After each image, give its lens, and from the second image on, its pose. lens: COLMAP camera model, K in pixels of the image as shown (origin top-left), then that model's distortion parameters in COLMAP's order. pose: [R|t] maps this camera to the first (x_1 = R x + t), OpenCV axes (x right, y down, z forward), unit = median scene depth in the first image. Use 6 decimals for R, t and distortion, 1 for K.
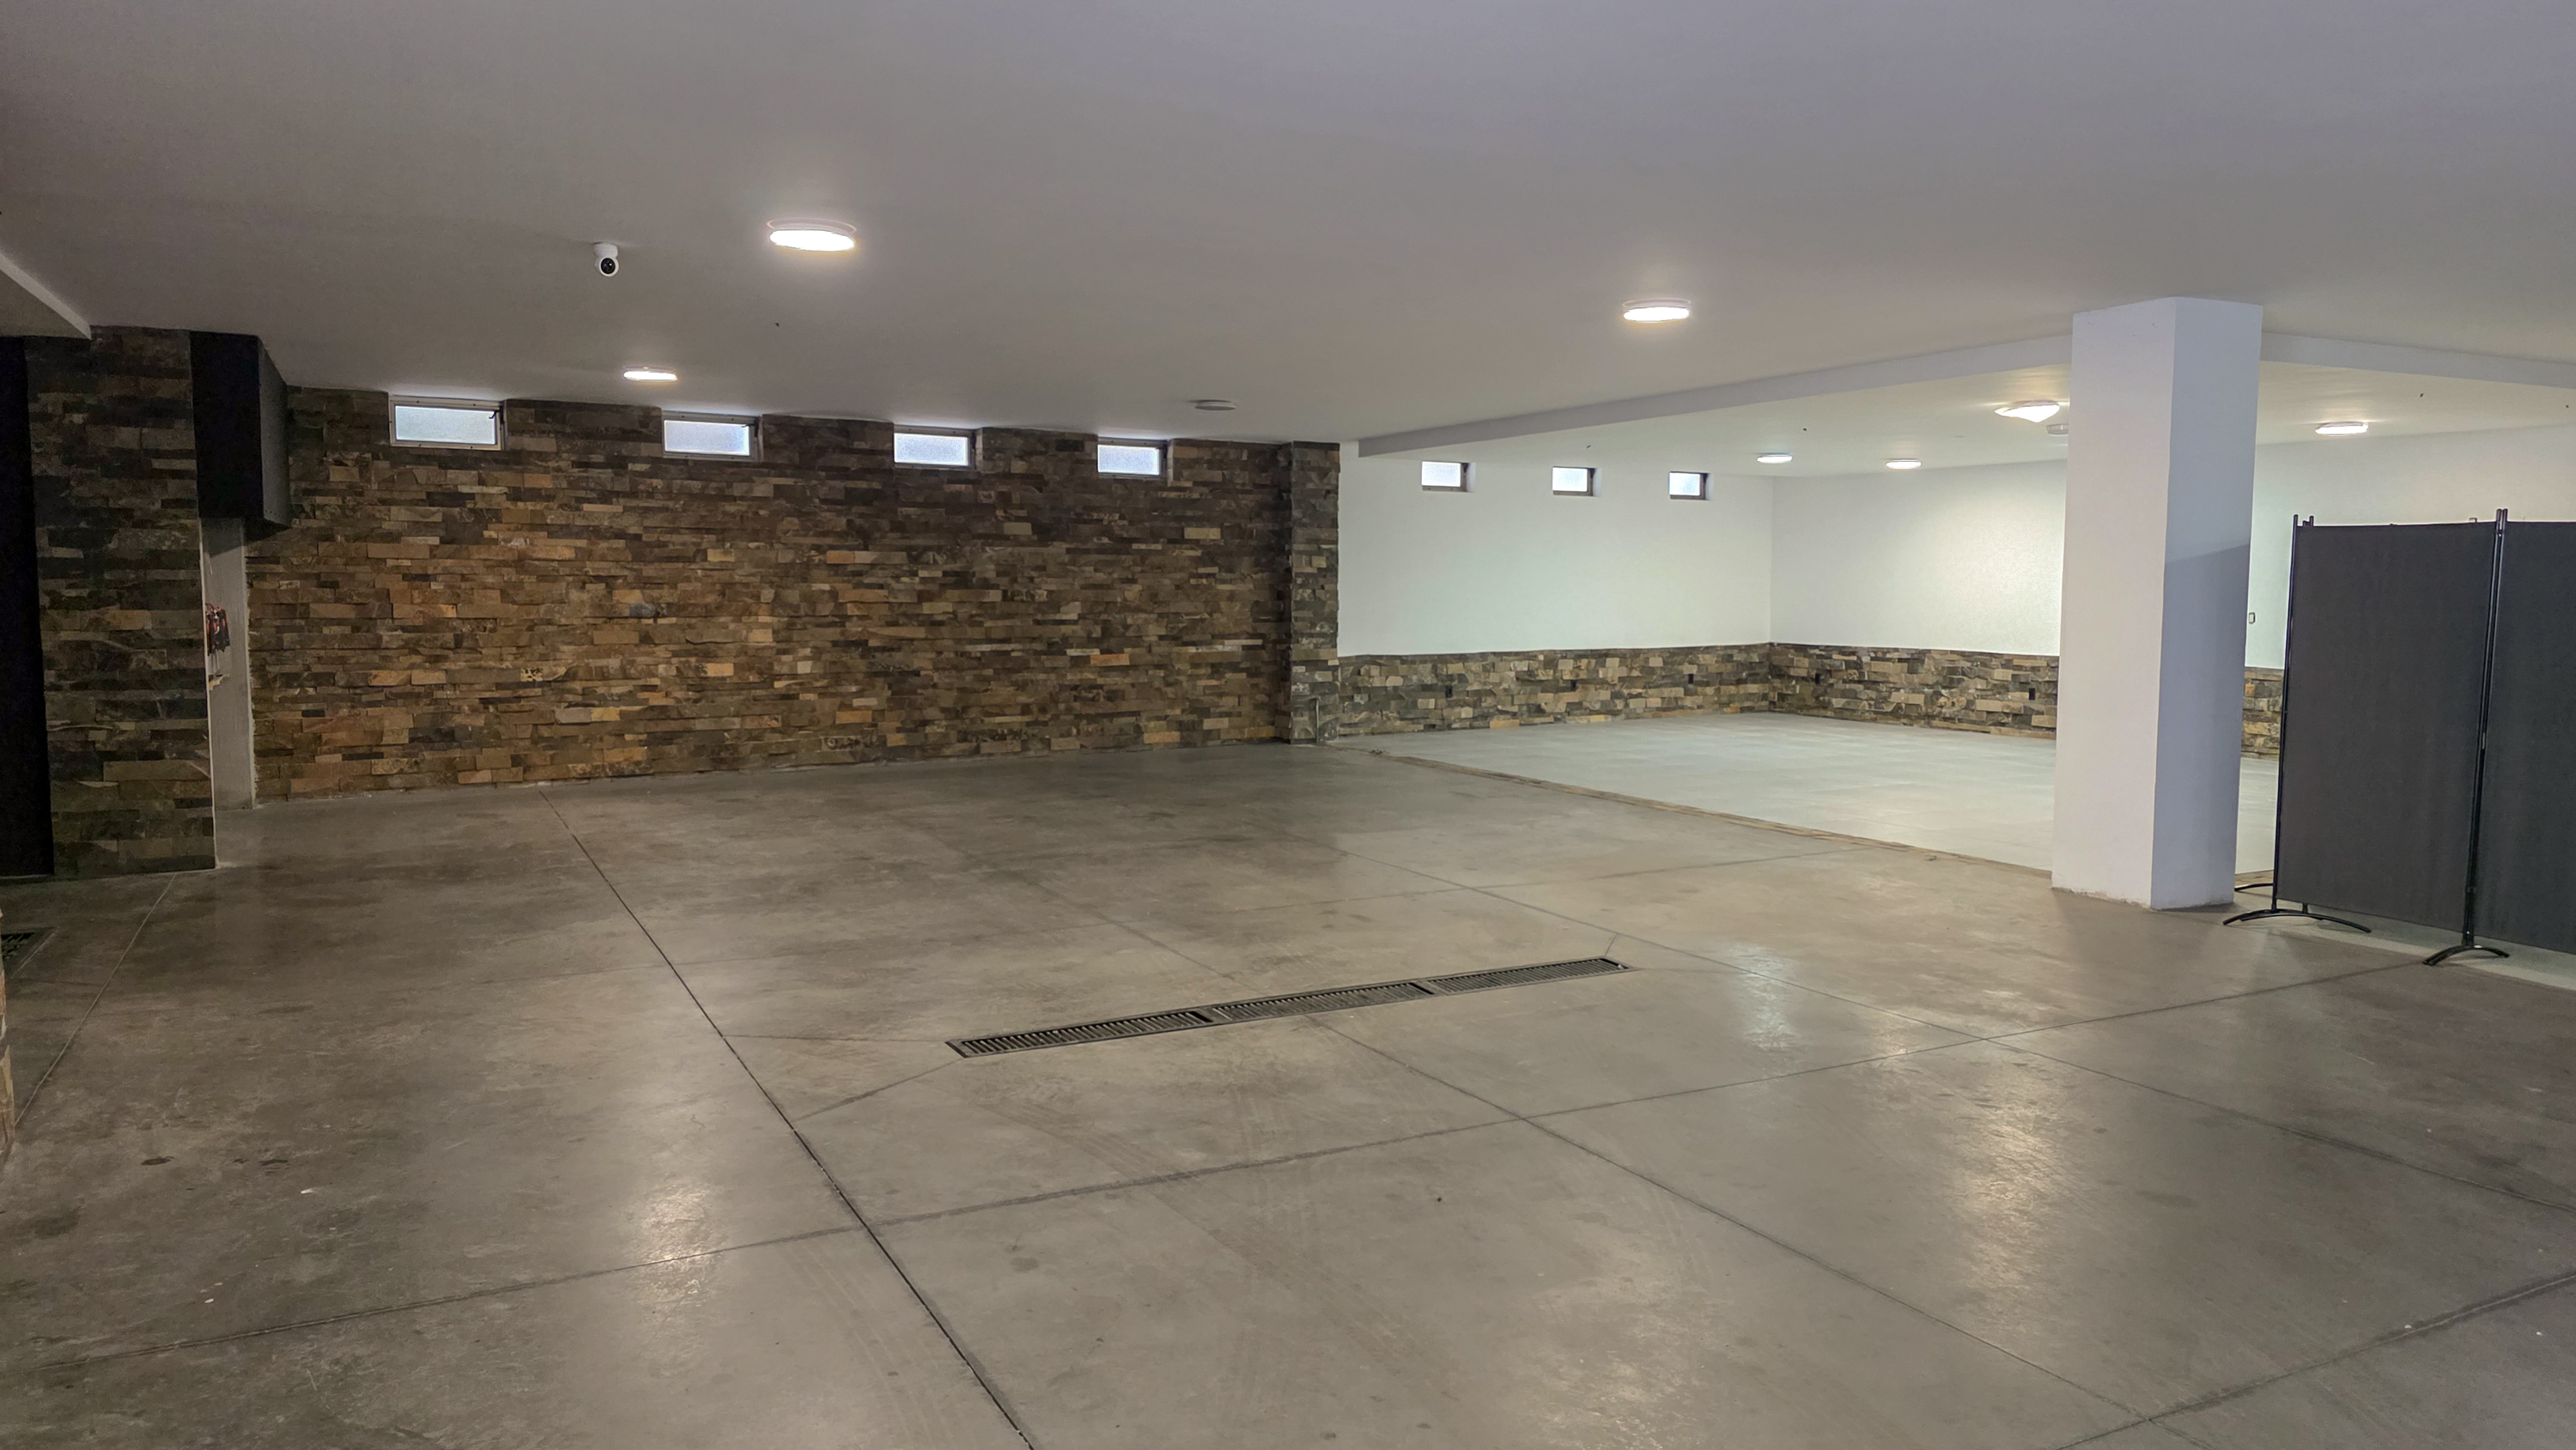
lens RADIAL K [[1690.4, 0, 1287.2], [0, 1690.4, 716.8], [0, 0, 1]] dist [0.098594, -0.141464]
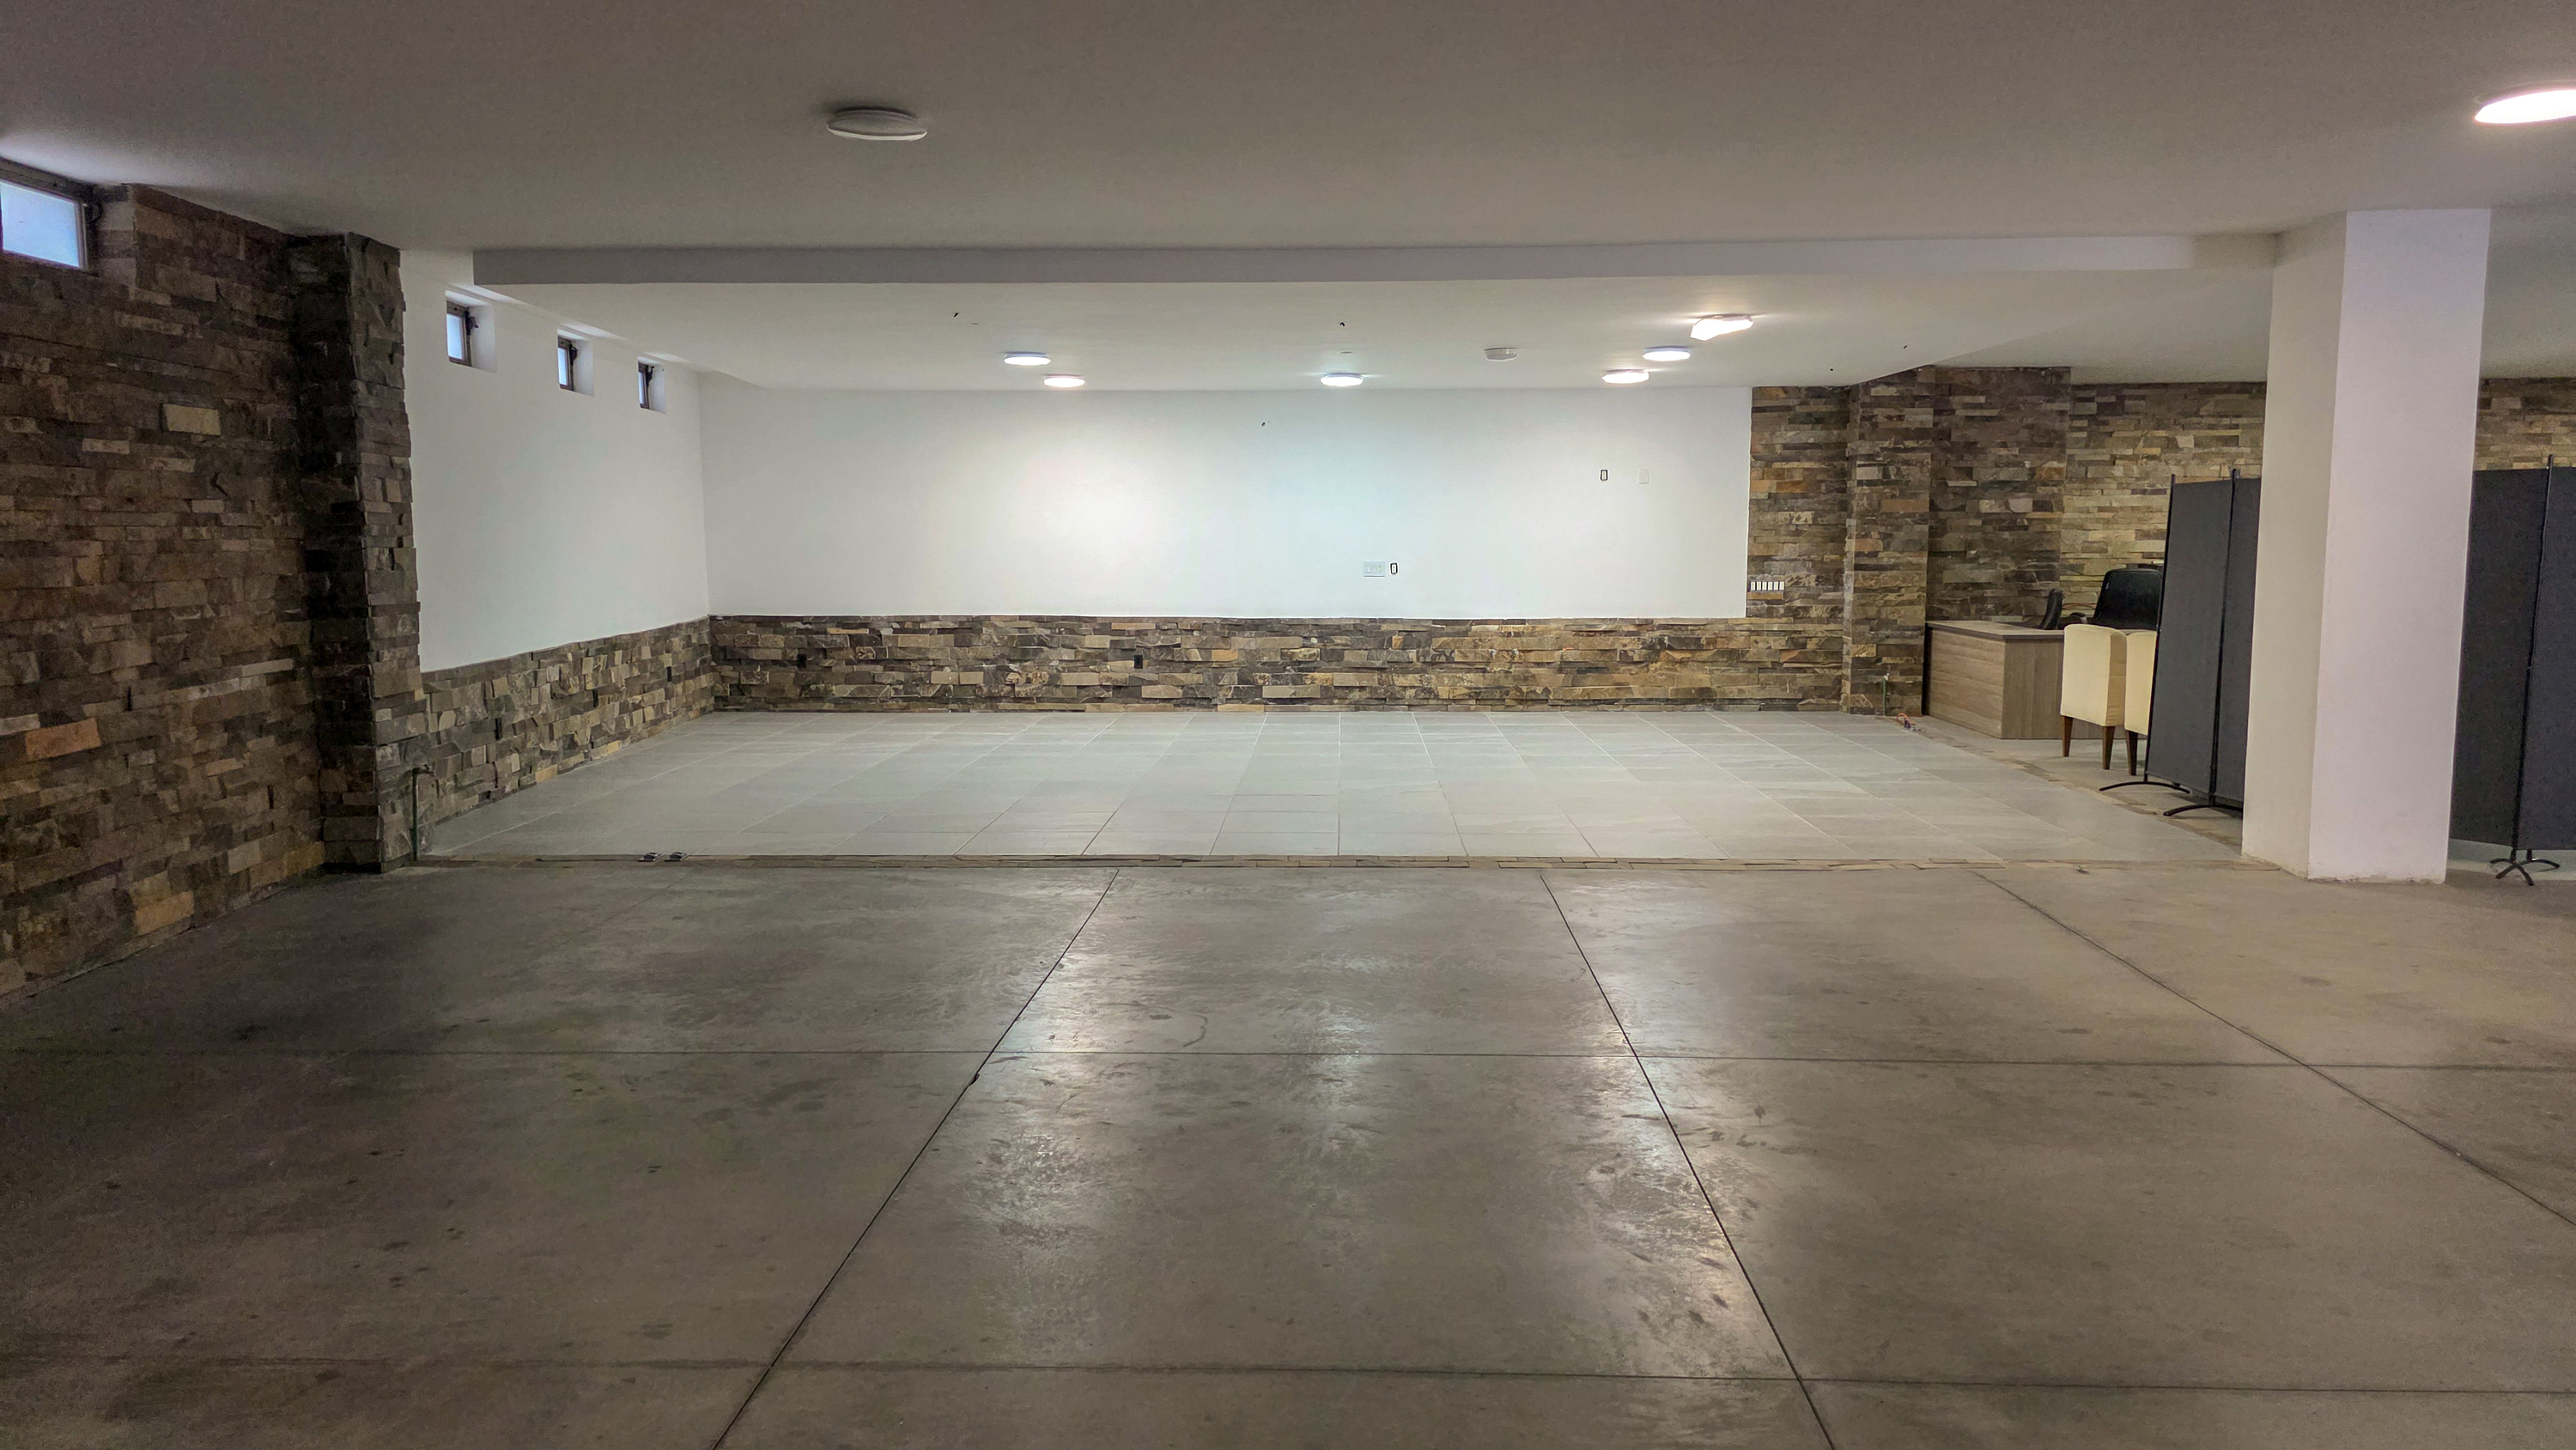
lens RADIAL K [[1690.4, 0, 1287.2], [0, 1690.4, 716.8], [0, 0, 1]] dist [0.098594, -0.141464]
pose [[0.487761, -0.098860, 0.867362, -0.290289], [0.074150, 0.994668, 0.071672, -0.043504], [-0.869823, 0.029355, 0.492490, 0.536373]]
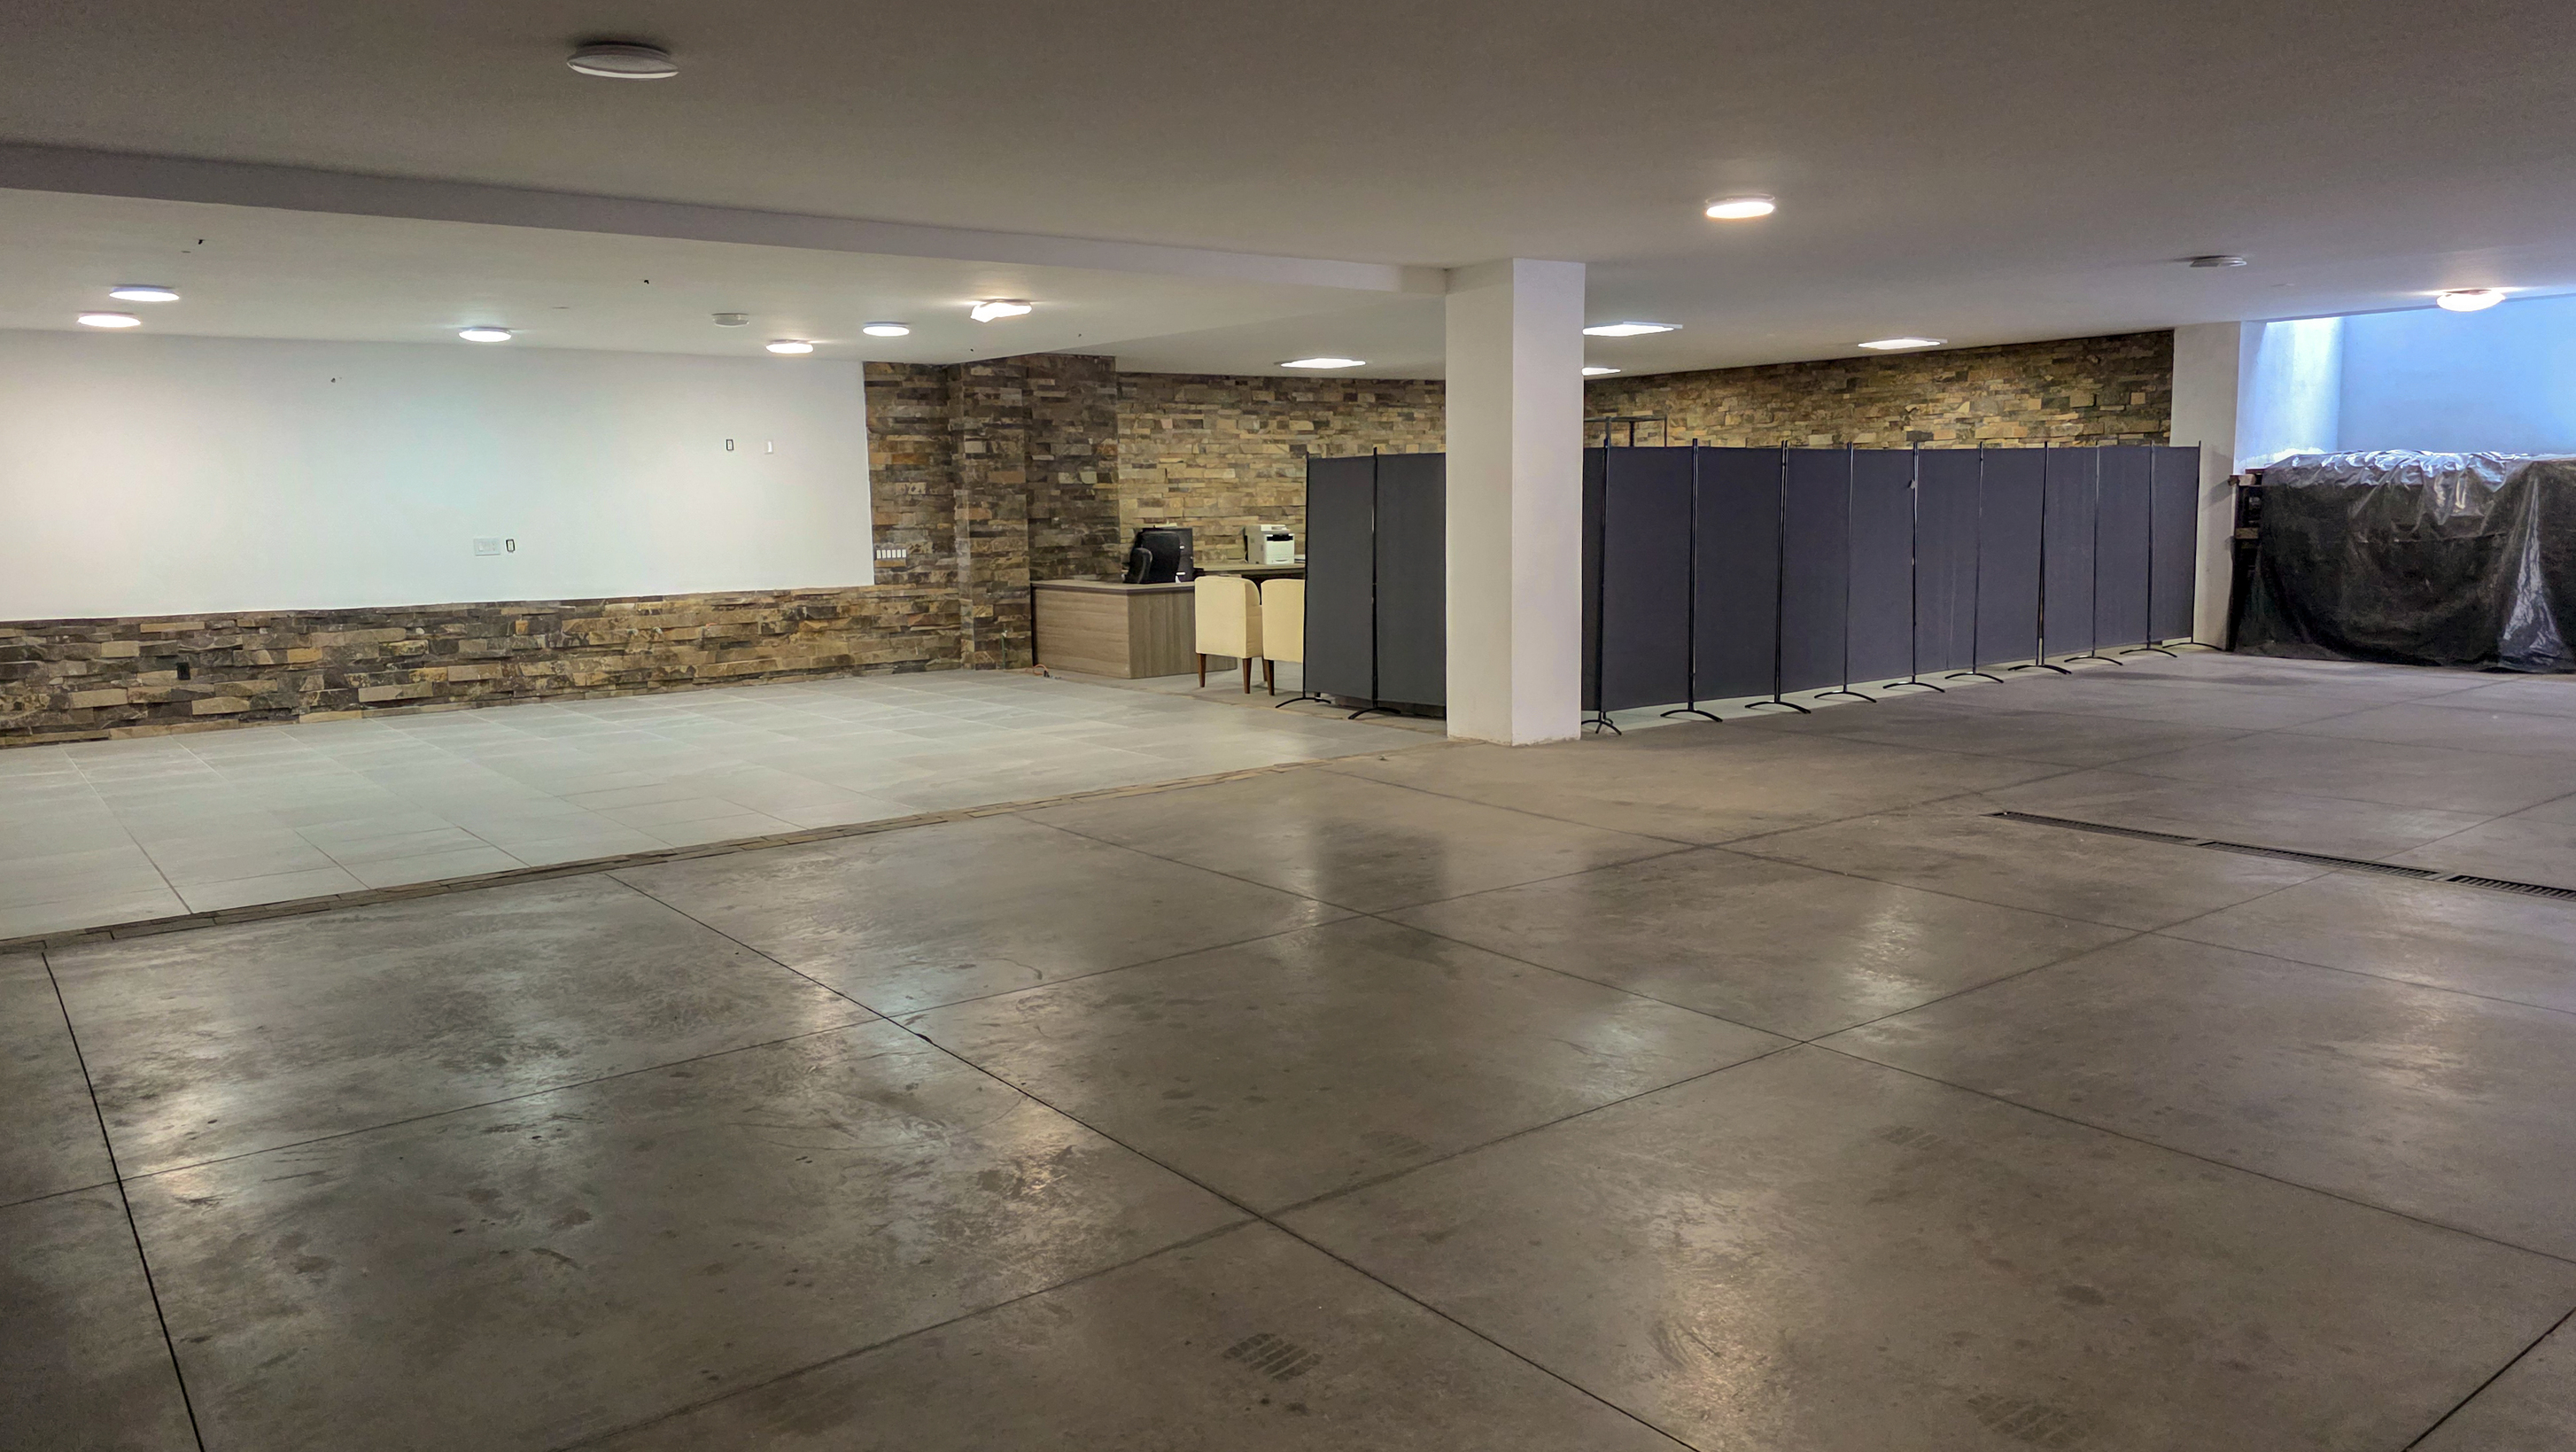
lens RADIAL K [[1741.2, 0, 1288.0], [0, 1741.2, 744.1], [0, 0, 1]] dist [0.063871, -0.078941]
pose [[-0.183043, -0.139306, 0.973185, -0.372831], [0.095494, 0.982709, 0.158630, -0.057806], [-0.978456, 0.121969, -0.166575, 0.713900]]
